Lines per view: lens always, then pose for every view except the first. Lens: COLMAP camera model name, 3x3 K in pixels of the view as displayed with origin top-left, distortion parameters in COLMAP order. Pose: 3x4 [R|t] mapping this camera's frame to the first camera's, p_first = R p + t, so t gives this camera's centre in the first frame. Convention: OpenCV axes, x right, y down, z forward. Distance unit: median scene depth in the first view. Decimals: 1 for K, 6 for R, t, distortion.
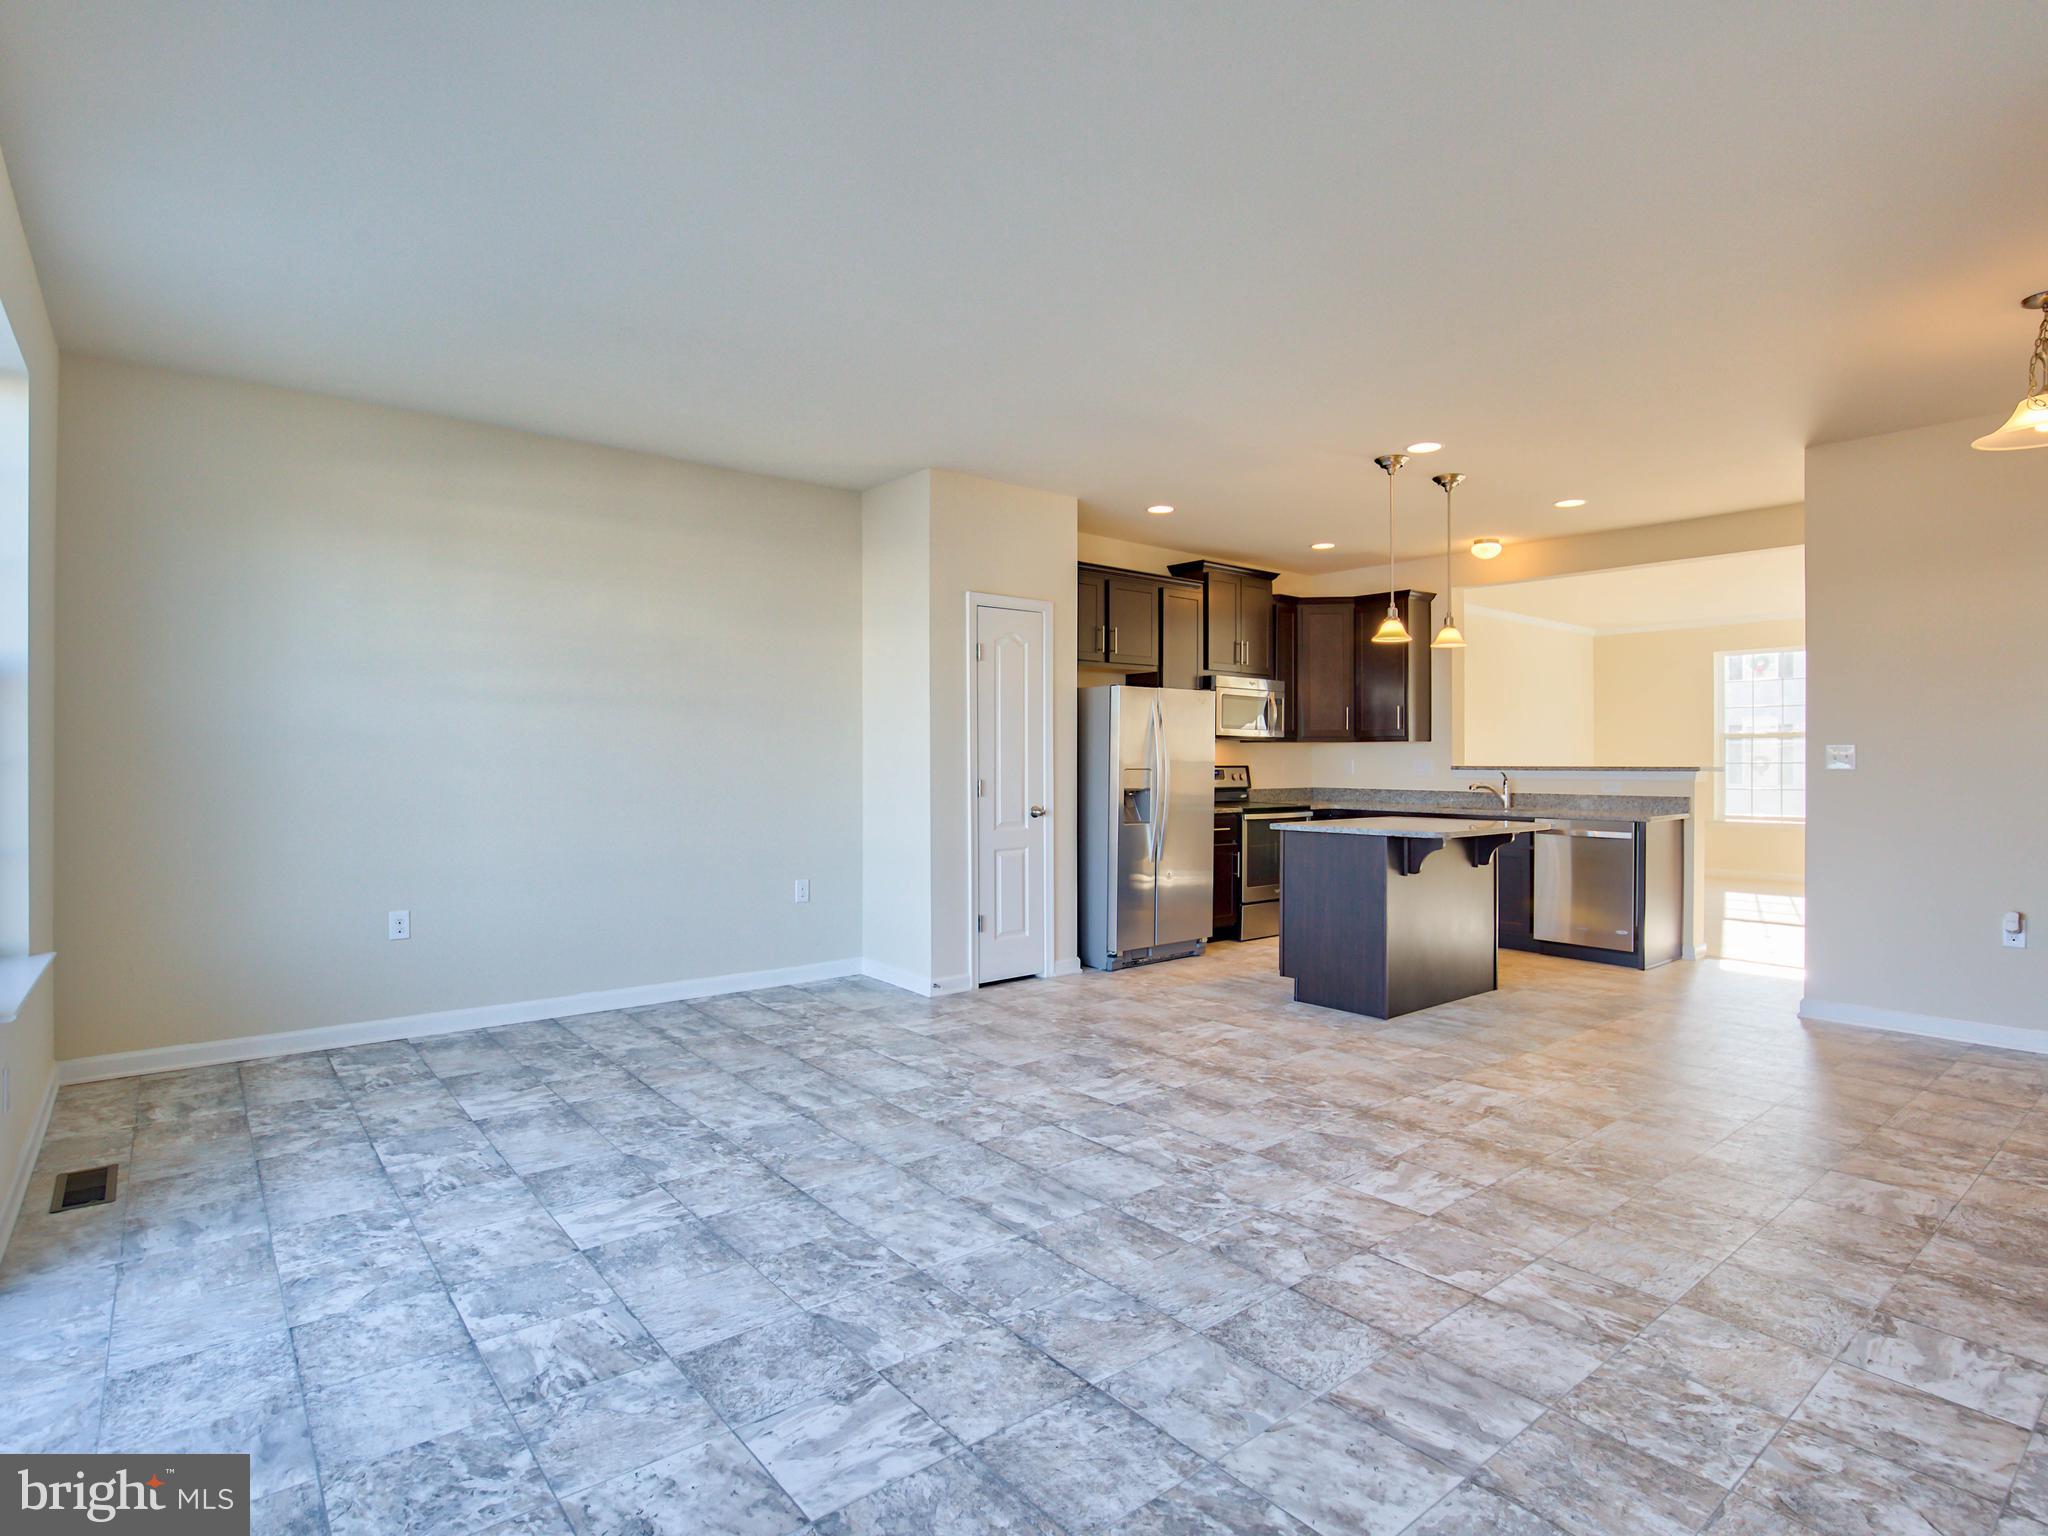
lens RADIAL K [[1066.1, 0, 1030.9], [0, 1066.1, 762.6], [0, 0, 1]] dist [-0.036448, 0.007014]
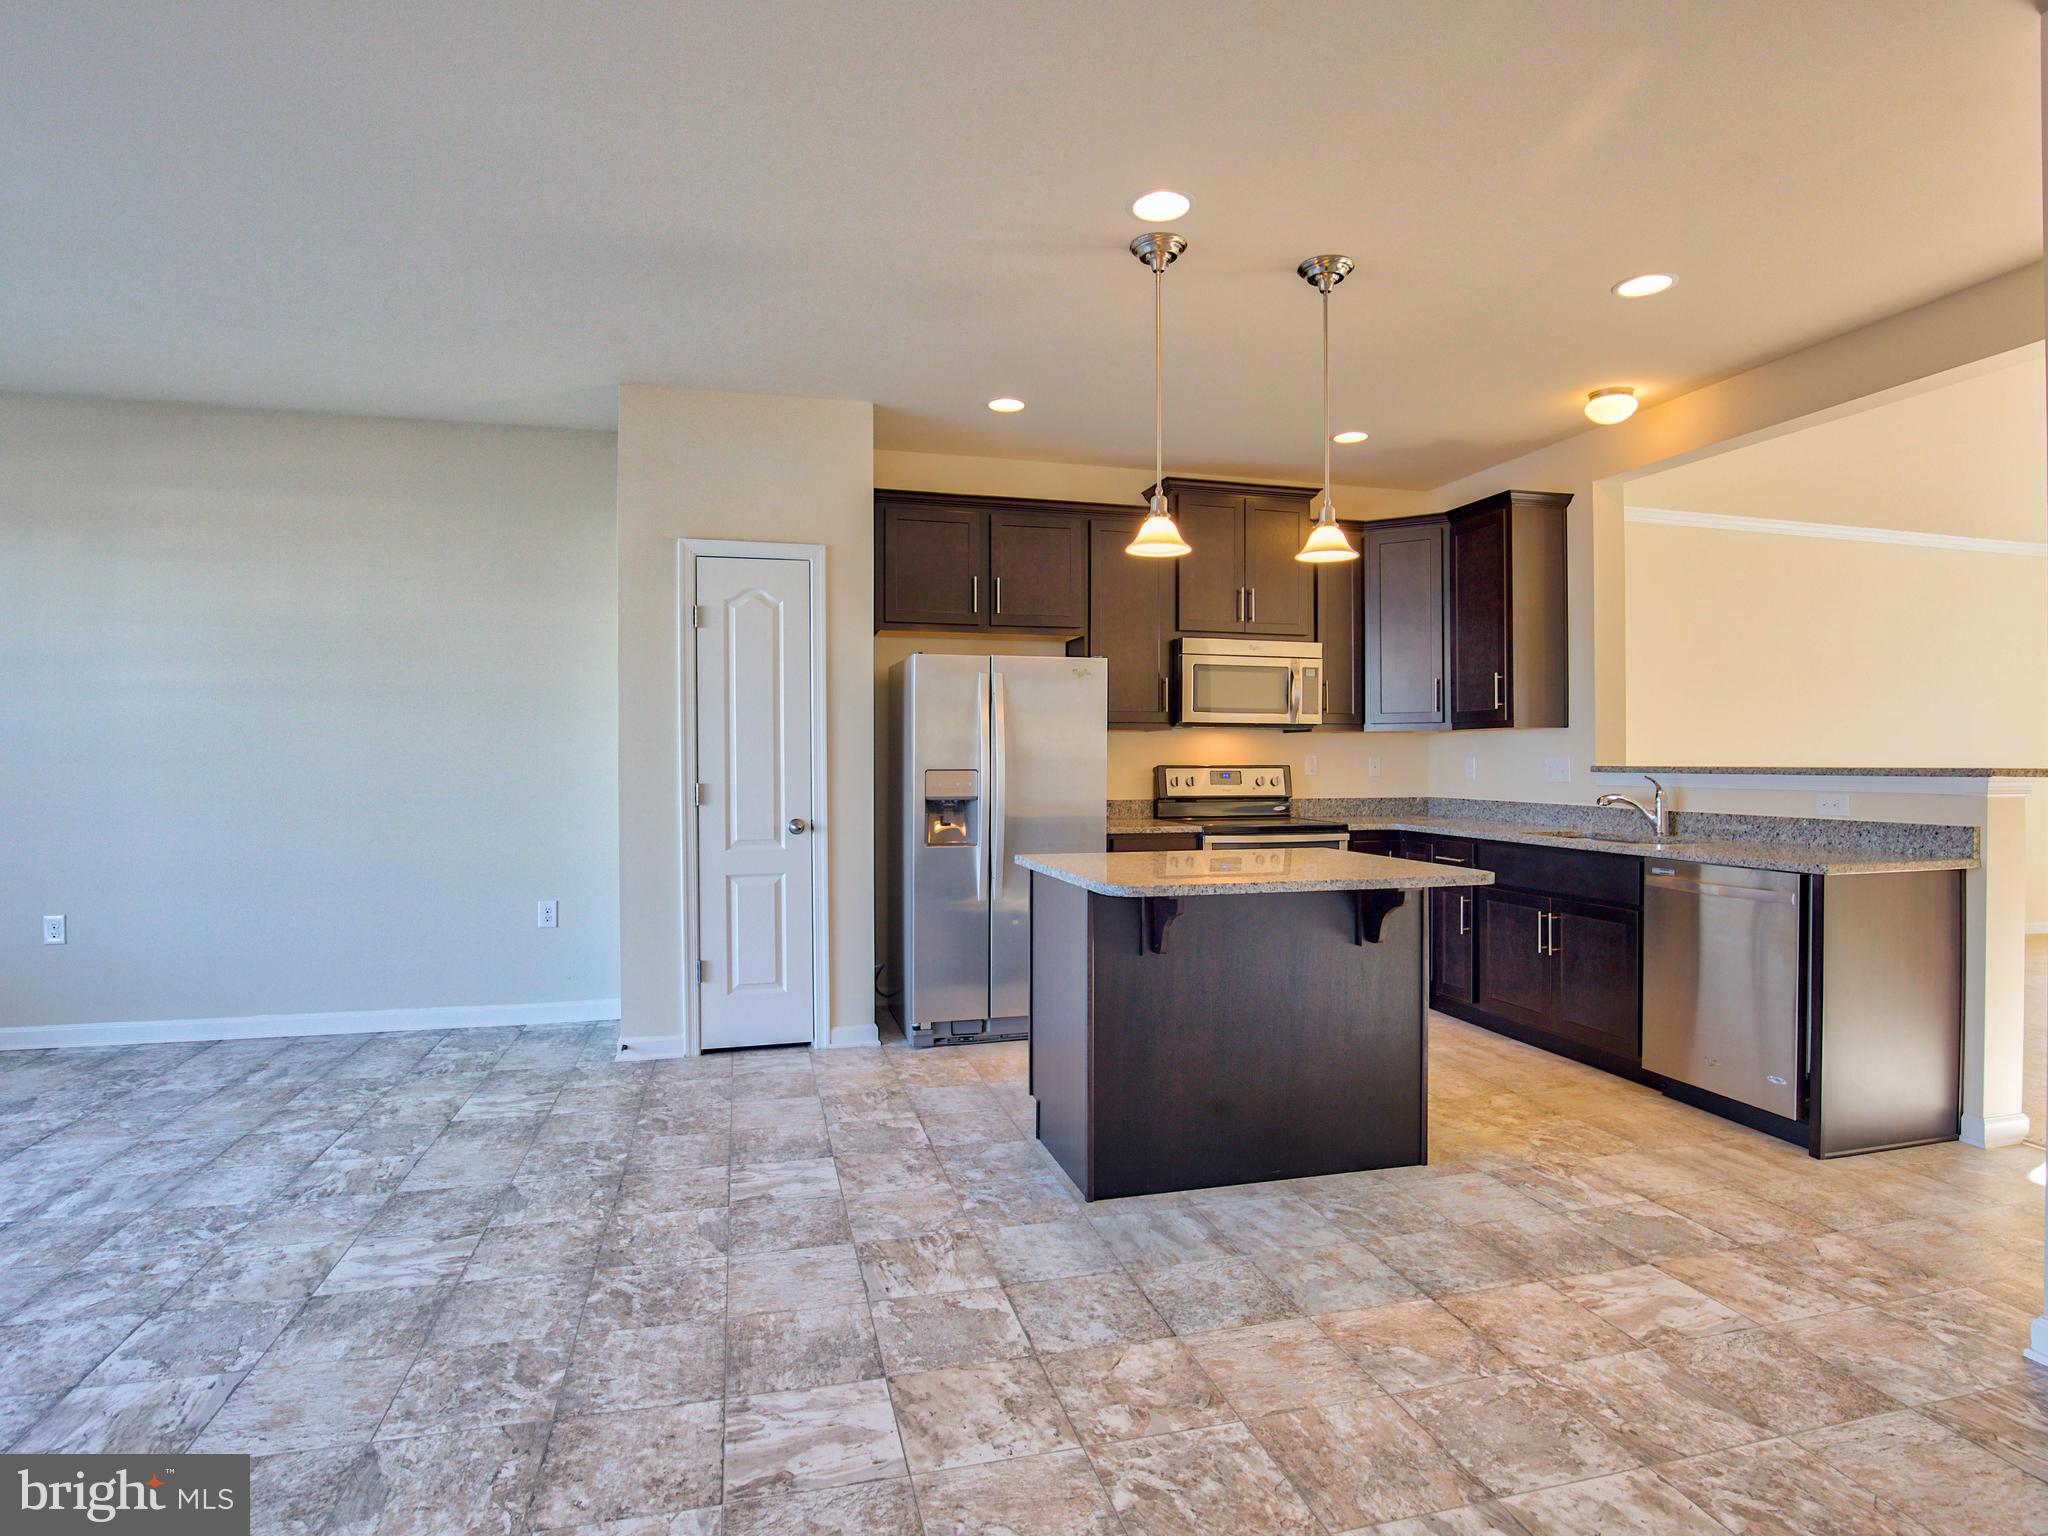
lens RADIAL K [[1066.1, 0, 1030.9], [0, 1066.1, 762.6], [0, 0, 1]] dist [-0.036448, 0.007014]
pose [[0.909765, -0.000492, -0.415123, 0.444255], [0.000287, 1.000000, -0.000557, 0.001710], [0.415123, 0.000388, 0.909765, 0.371315]]
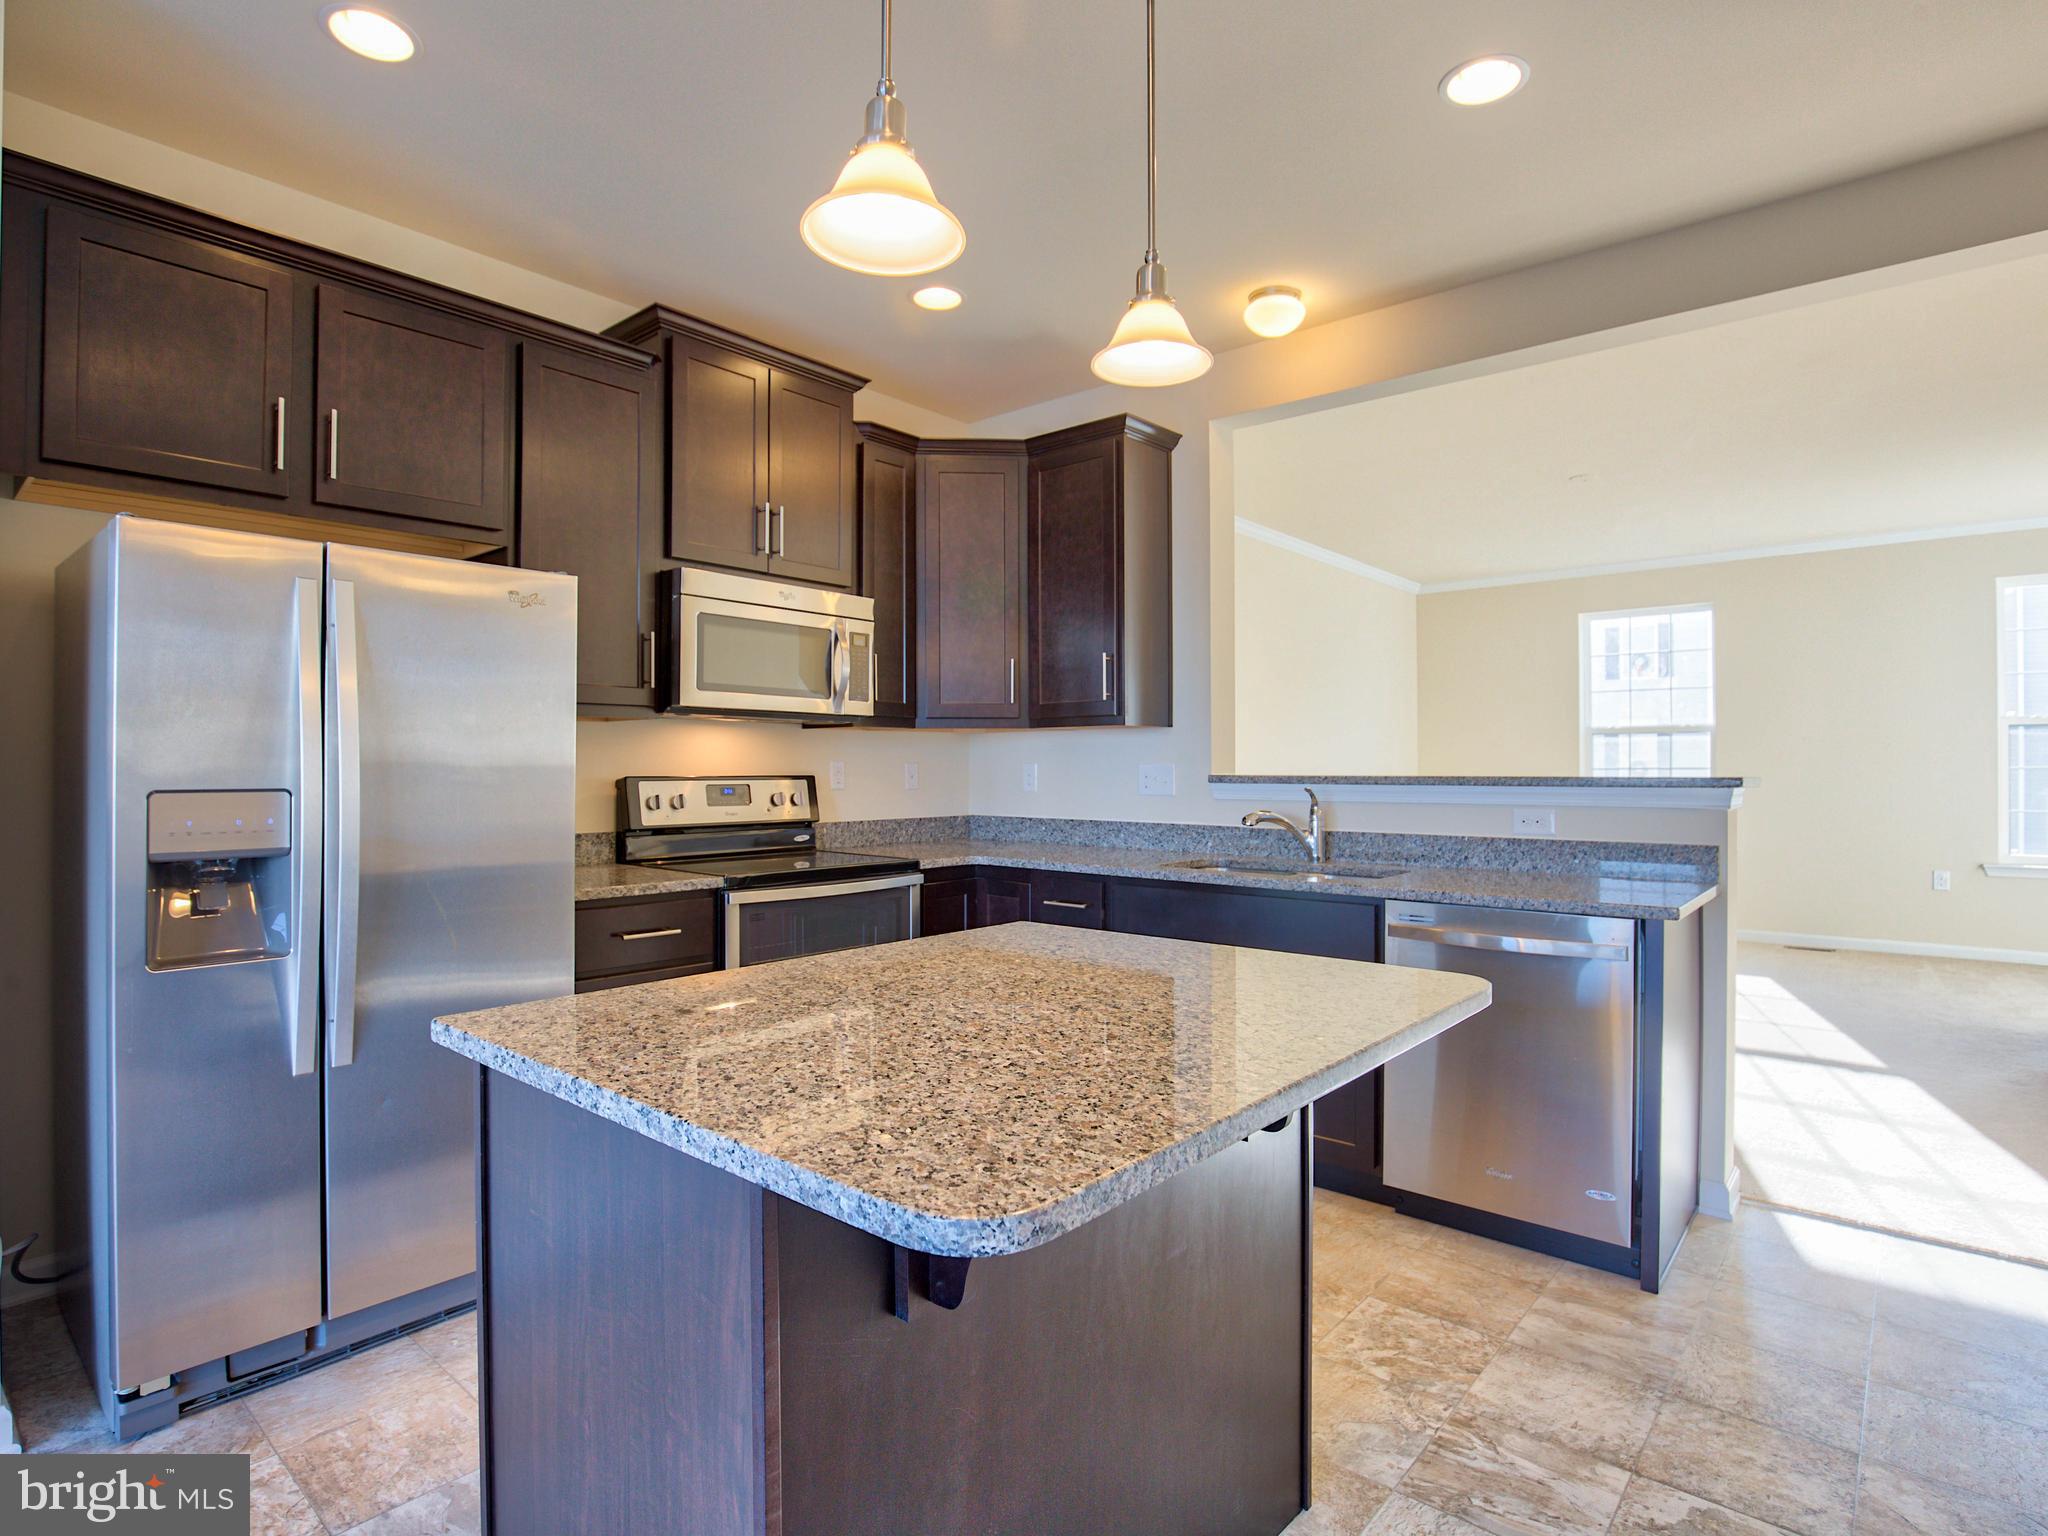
lens RADIAL K [[1054.5, 0, 1018.5], [0, 1054.5, 764.9], [0, 0, 1]] dist [-0.031221, 0.002049]
pose [[0.986298, -0.000711, 0.164974, 0.282779], [0.001430, 0.999990, -0.004242, 0.000238], [-0.164969, 0.004420, 0.986289, 0.657662]]
